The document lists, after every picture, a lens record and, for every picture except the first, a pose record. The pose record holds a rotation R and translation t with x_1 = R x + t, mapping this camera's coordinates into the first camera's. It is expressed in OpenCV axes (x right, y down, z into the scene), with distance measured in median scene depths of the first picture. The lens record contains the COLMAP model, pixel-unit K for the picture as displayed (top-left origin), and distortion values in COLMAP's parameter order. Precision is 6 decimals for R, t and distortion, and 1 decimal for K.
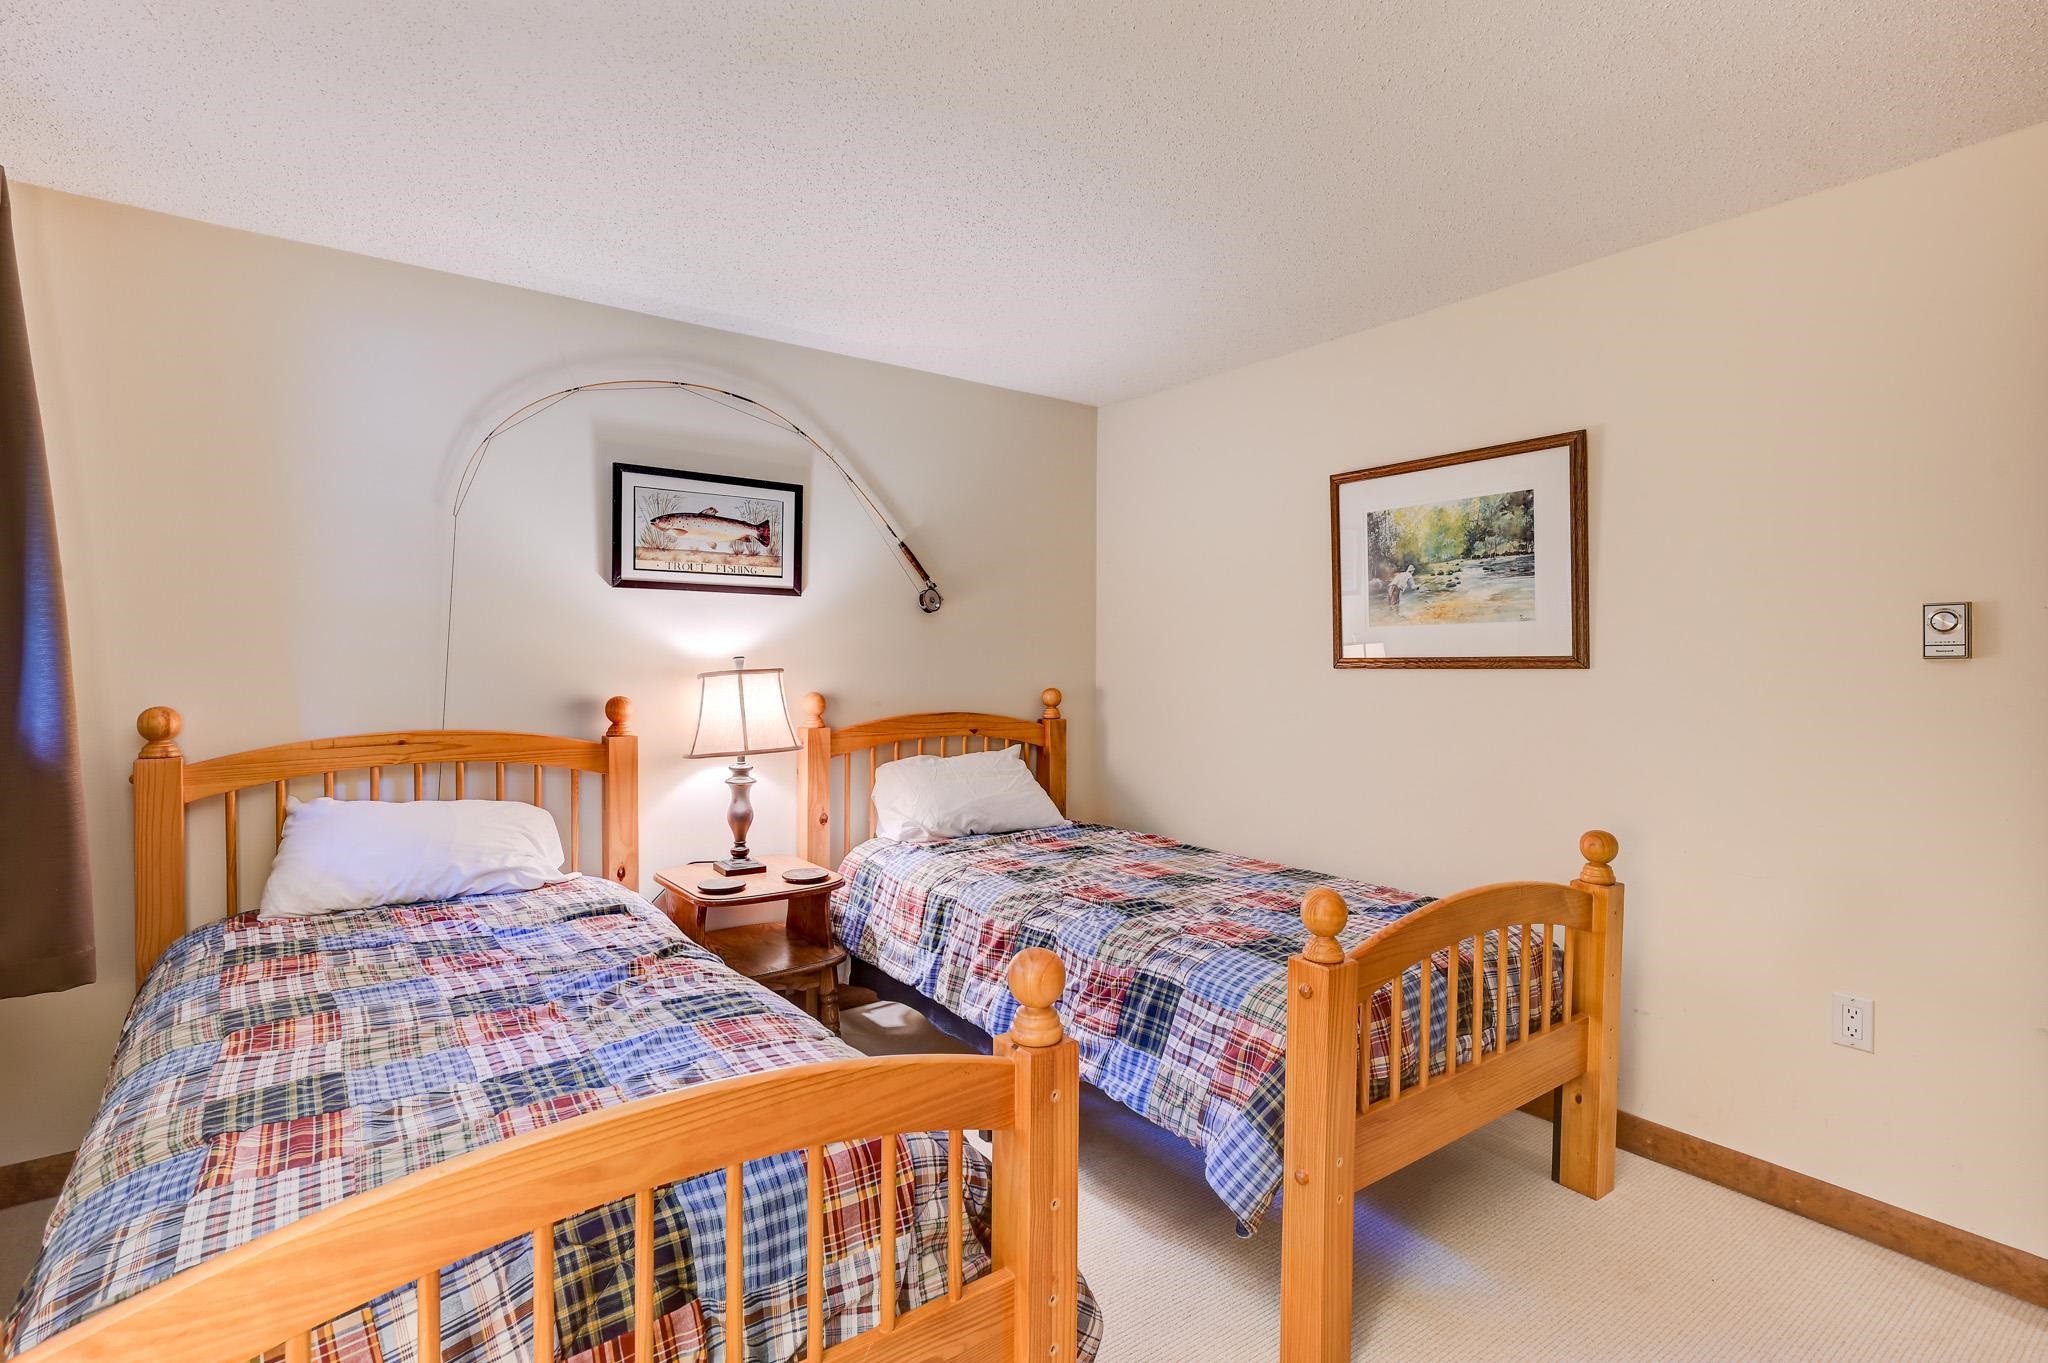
lens RADIAL K [[1004.5, 0, 1018.2], [0, 1004.5, 673.6], [0, 0, 1]] dist [0.007819, 0.000448]
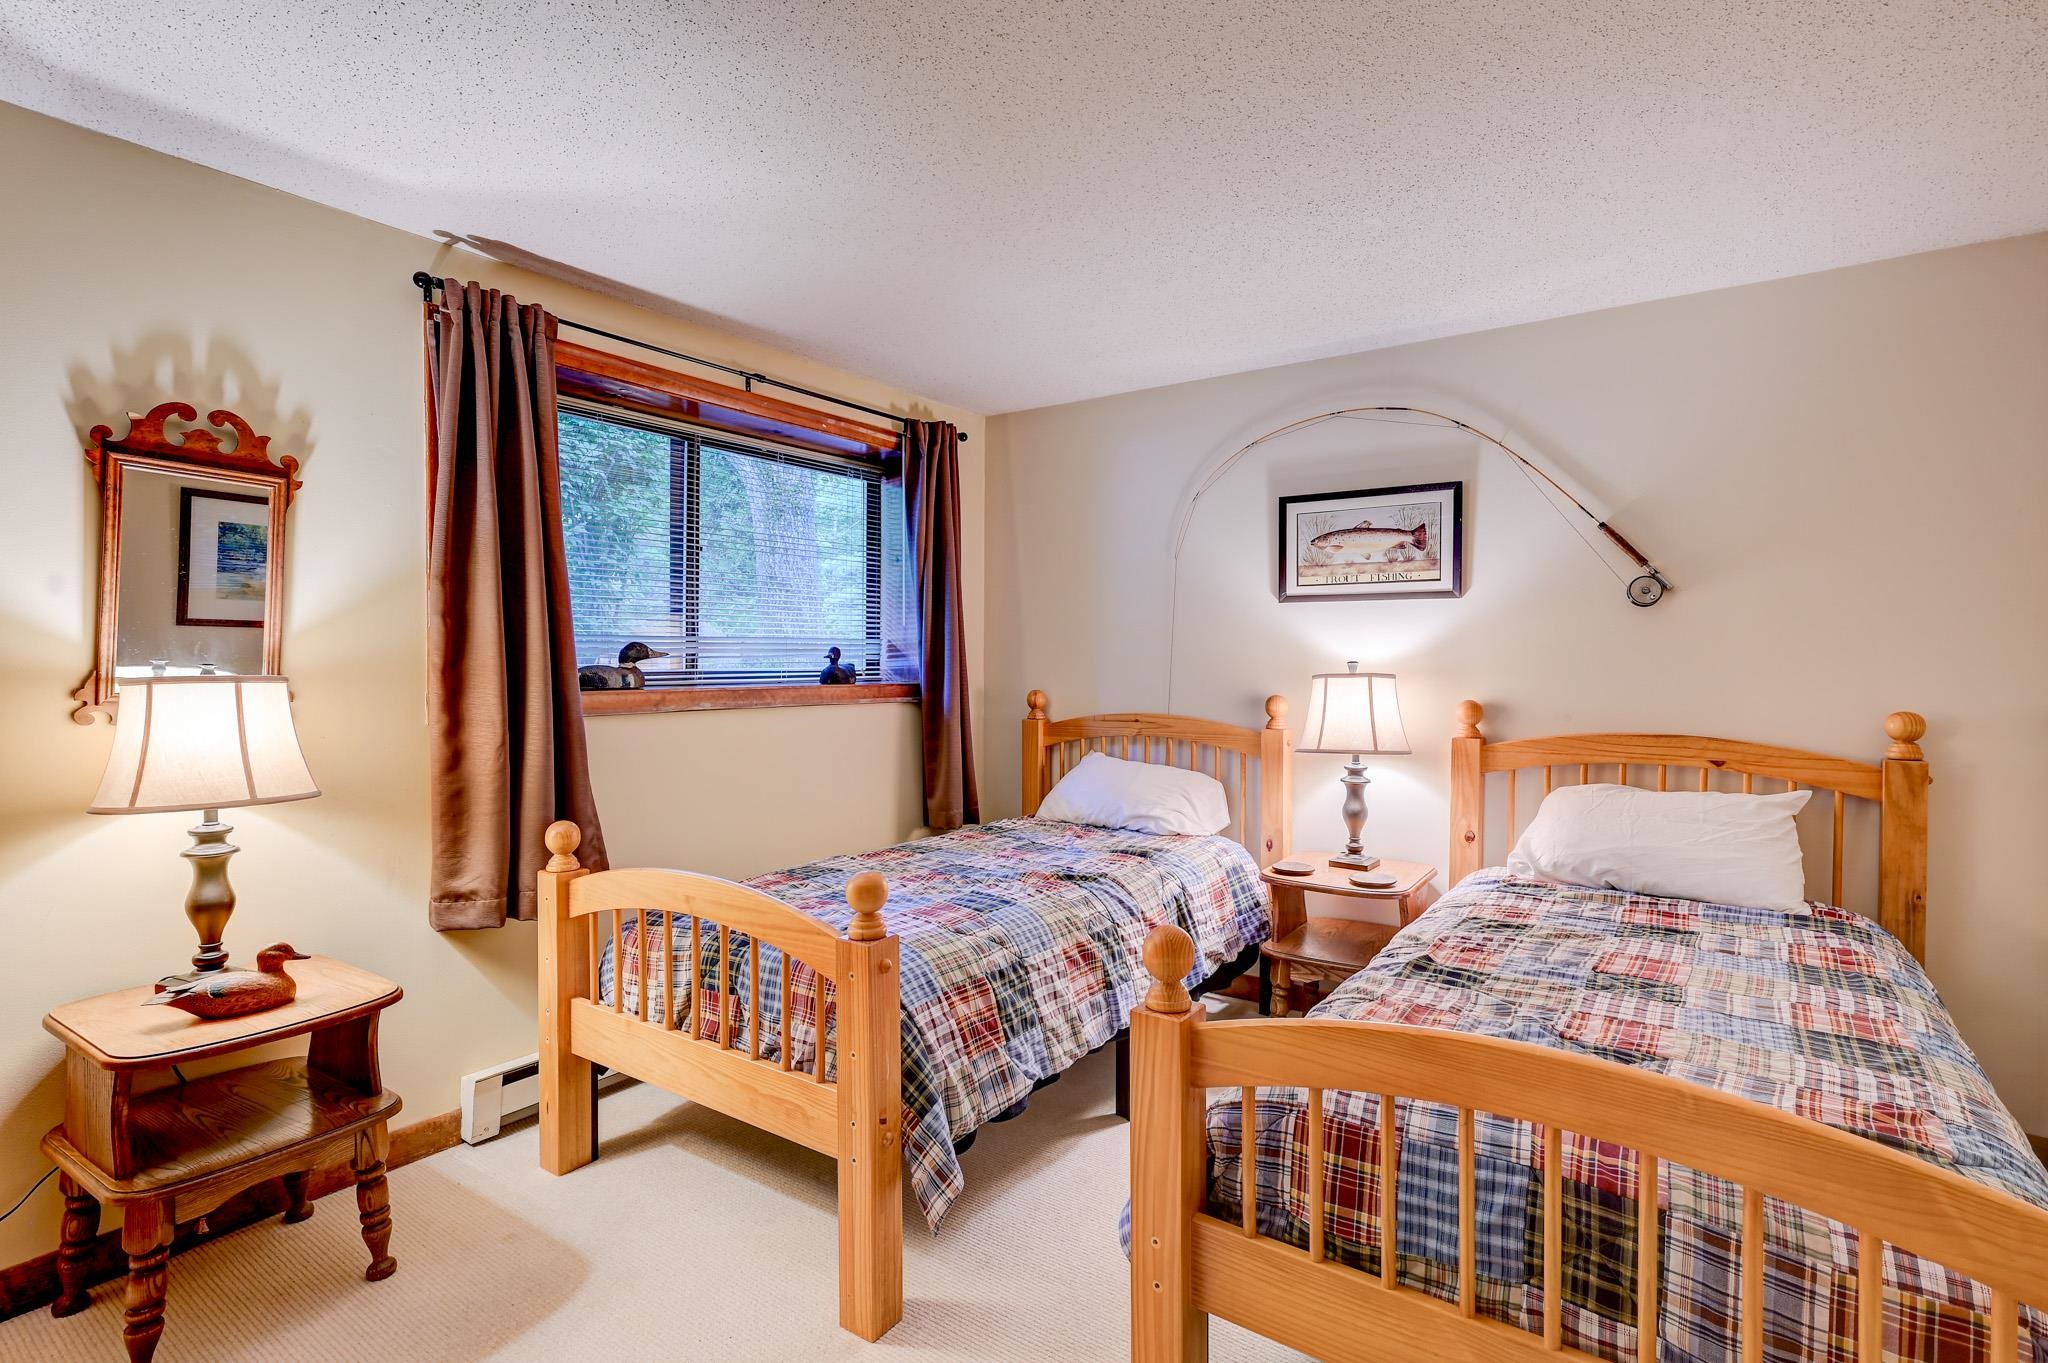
lens RADIAL K [[1004.5, 0, 1018.2], [0, 1004.5, 673.6], [0, 0, 1]] dist [0.007819, 0.000448]
pose [[0.295351, 0.009997, -0.955336, 0.599313], [-0.019430, 0.999801, 0.004456, -0.002059], [0.955191, 0.017246, 0.295487, 0.340921]]
